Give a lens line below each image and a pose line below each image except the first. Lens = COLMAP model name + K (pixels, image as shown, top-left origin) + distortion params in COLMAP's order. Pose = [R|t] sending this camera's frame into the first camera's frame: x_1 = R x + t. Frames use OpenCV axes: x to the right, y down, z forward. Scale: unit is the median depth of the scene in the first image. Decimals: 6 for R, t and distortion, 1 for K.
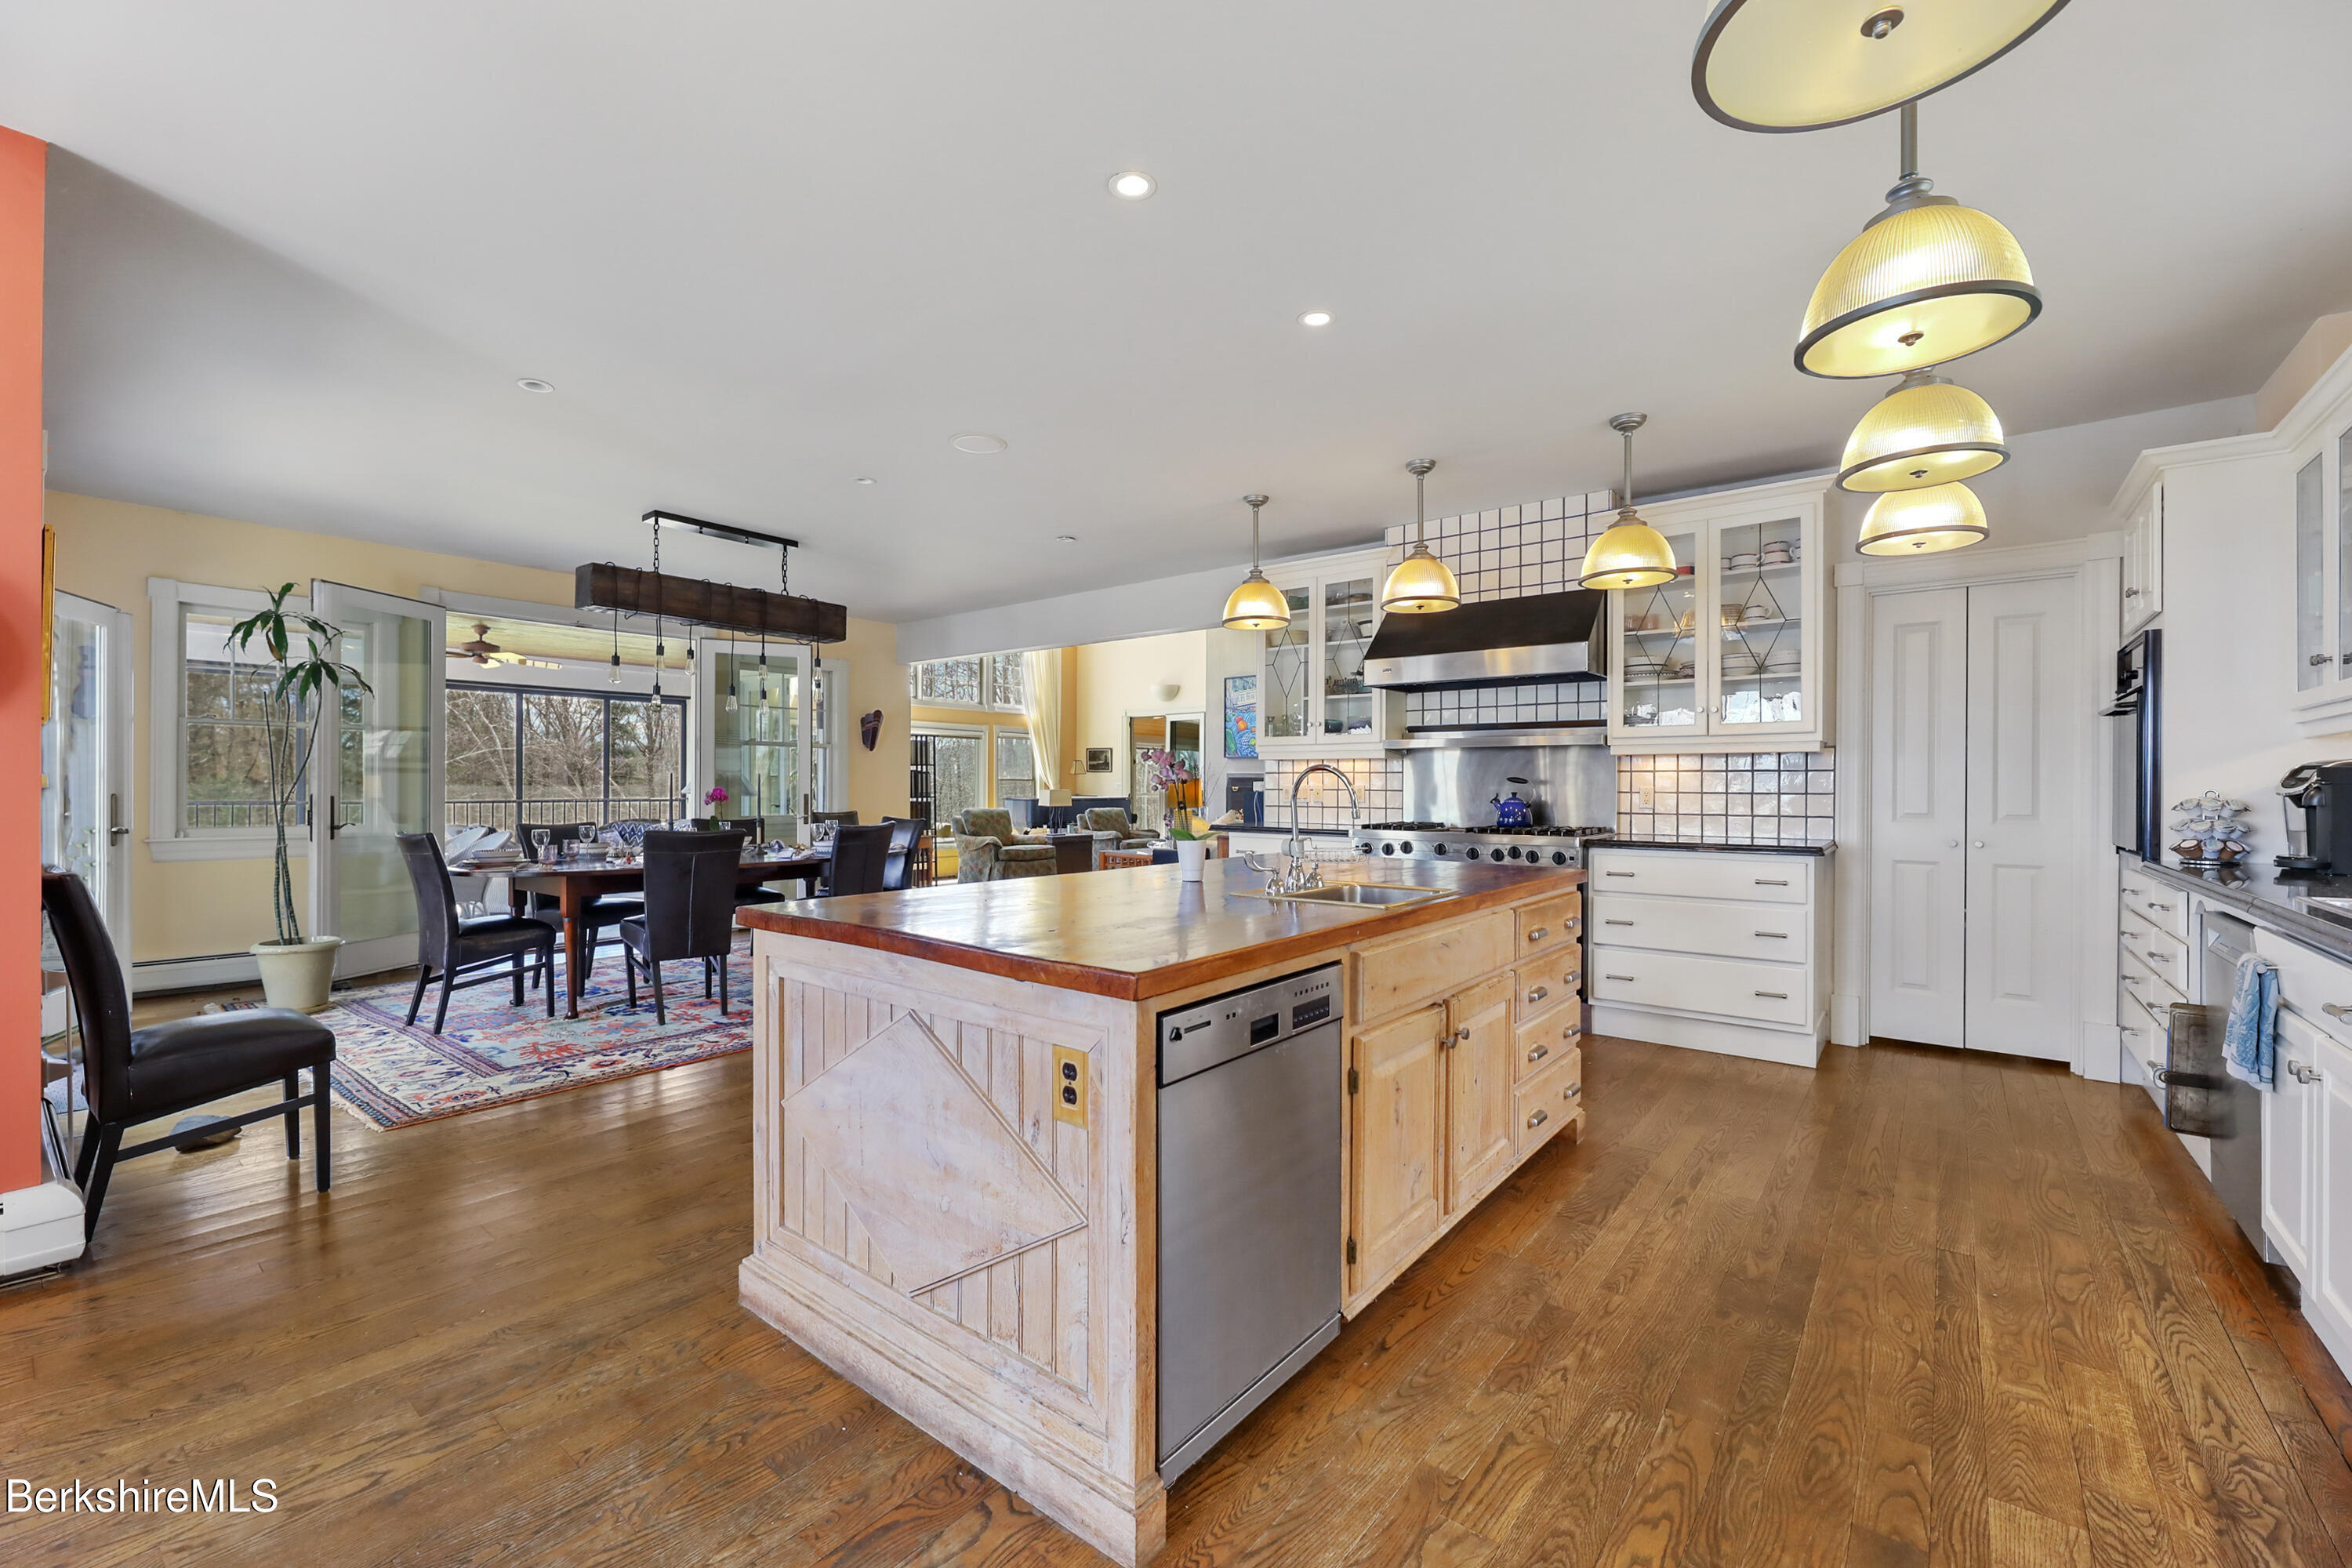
lens RADIAL K [[976.5, 0, 1173.7], [0, 976.5, 782.8], [0, 0, 1]] dist [0.000804, 0.000075]
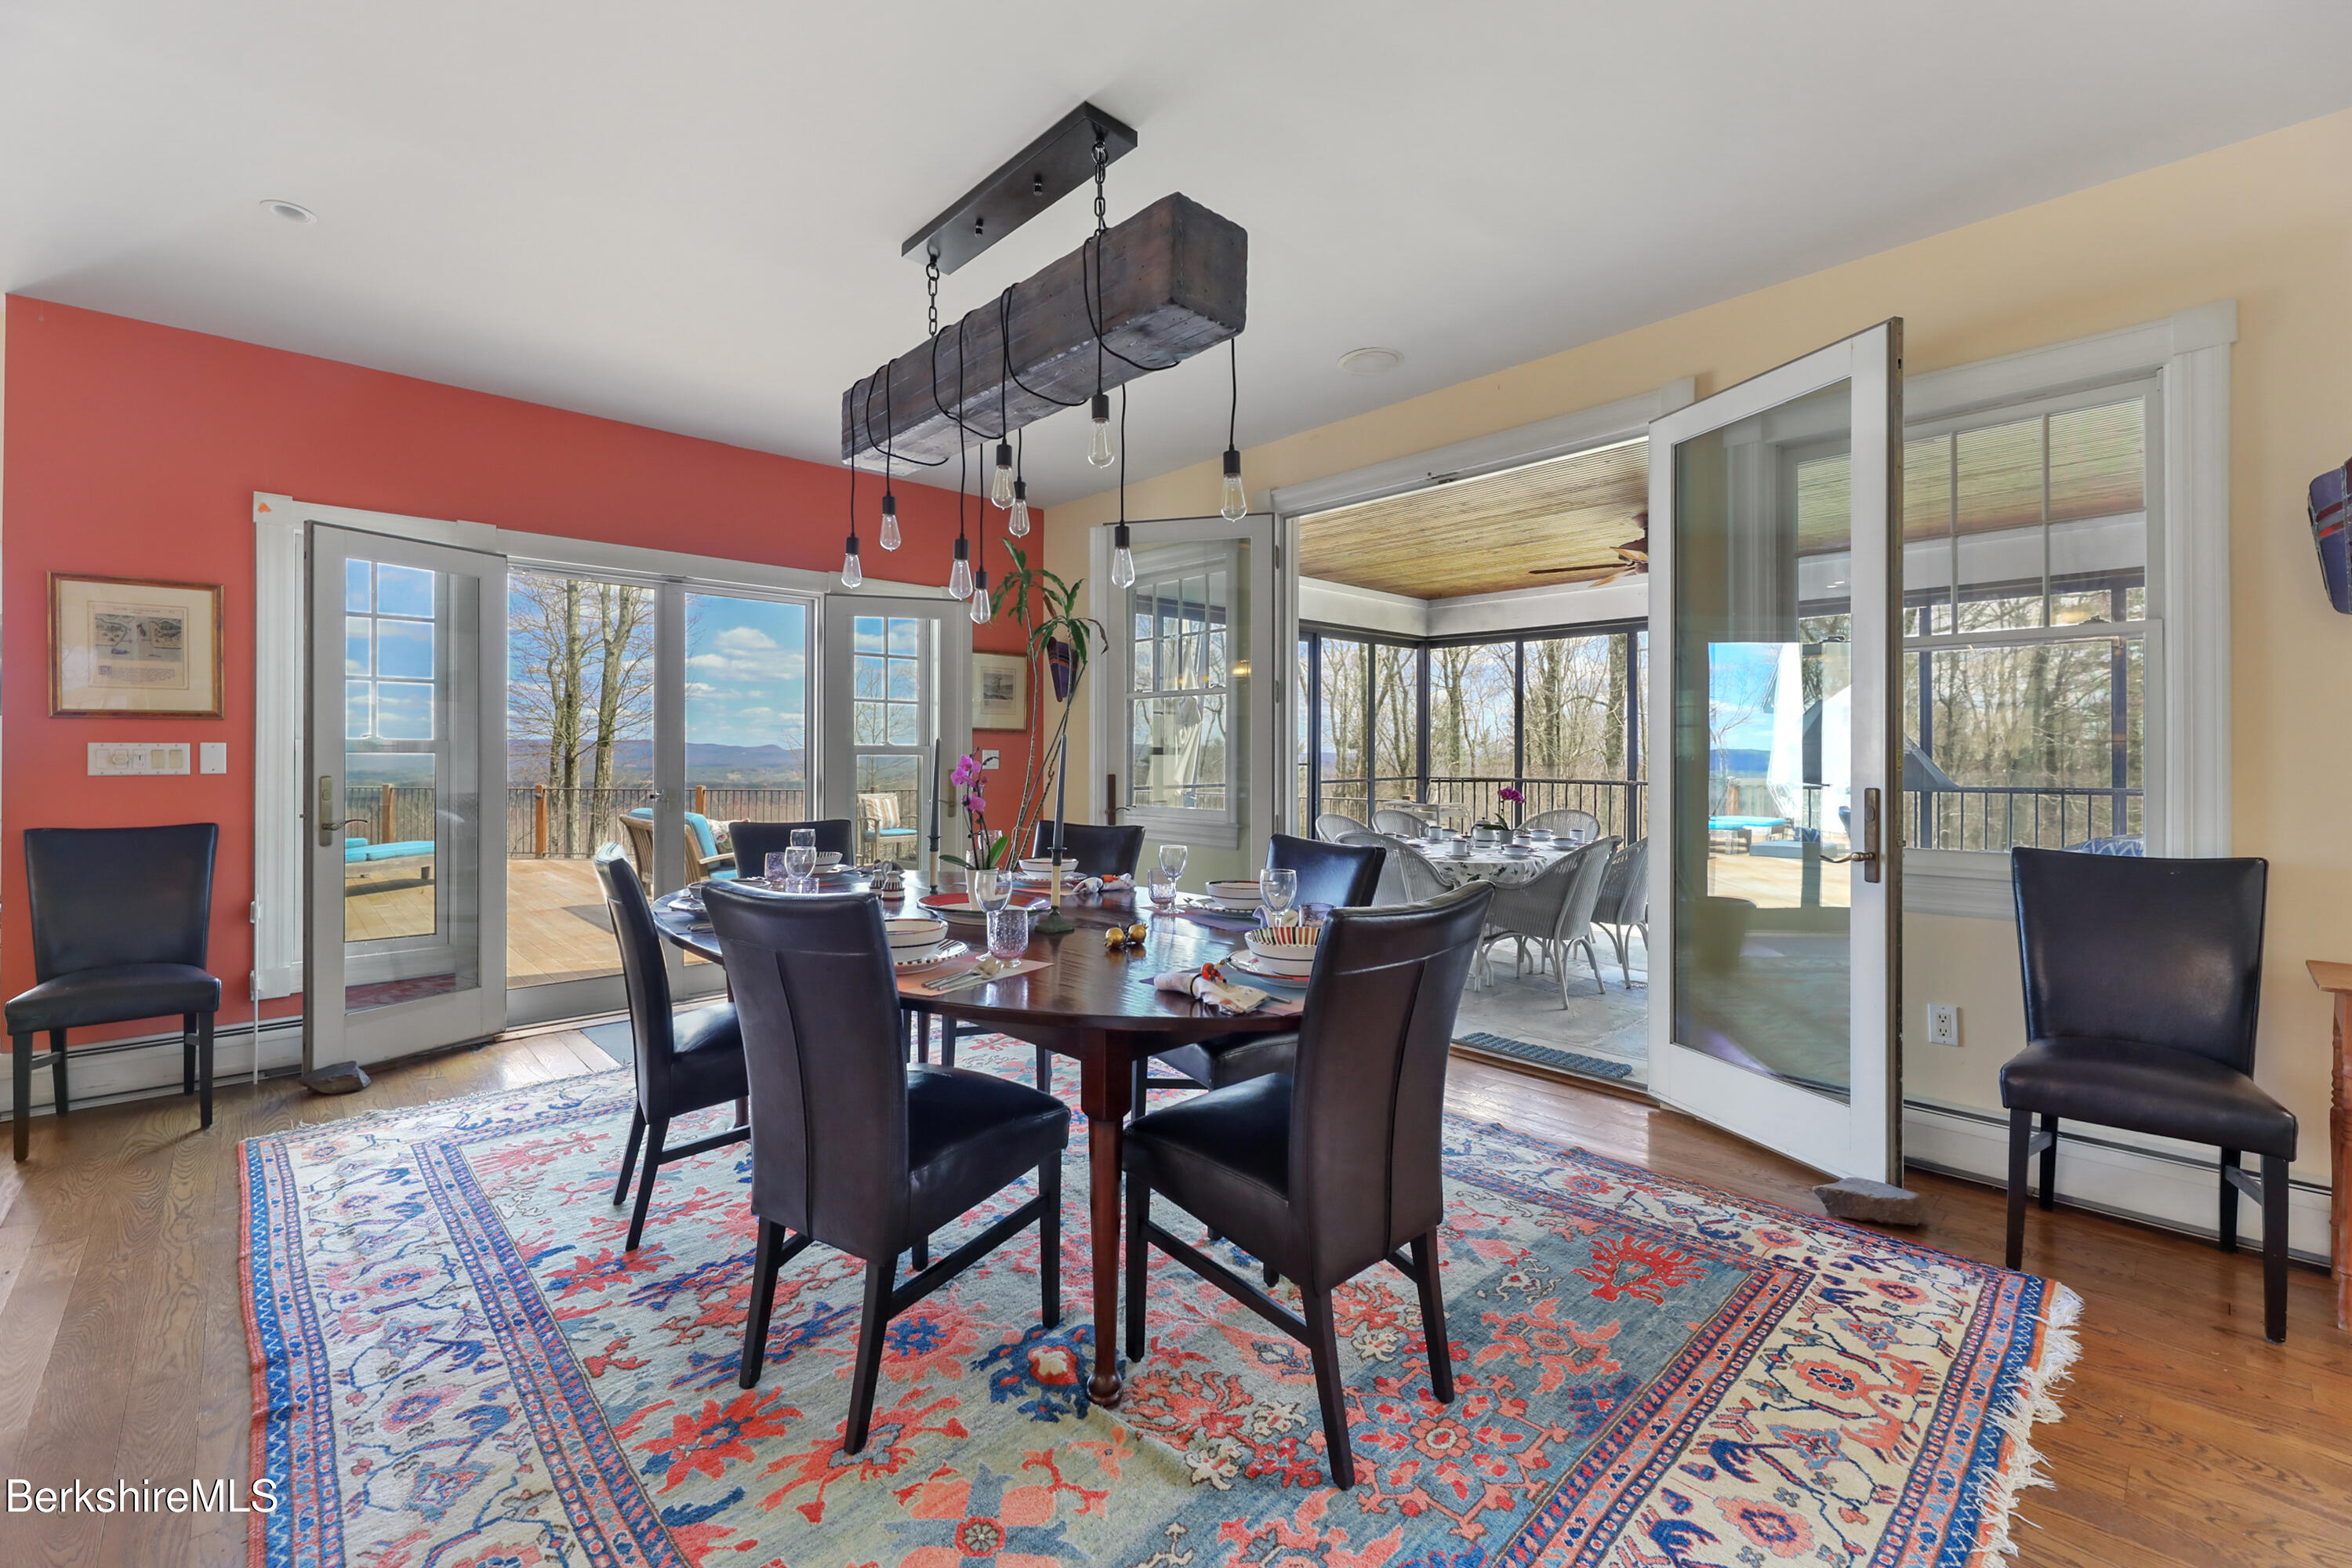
lens RADIAL K [[976.5, 0, 1175.9], [0, 976.5, 767.7], [0, 0, 1]] dist [0.000804, 0.000075]
pose [[-0.131896, 0.002678, -0.991260, -0.026125], [-0.001813, 0.999994, 0.002942, 0.004368], [0.991262, 0.002185, -0.131891, 1.631586]]
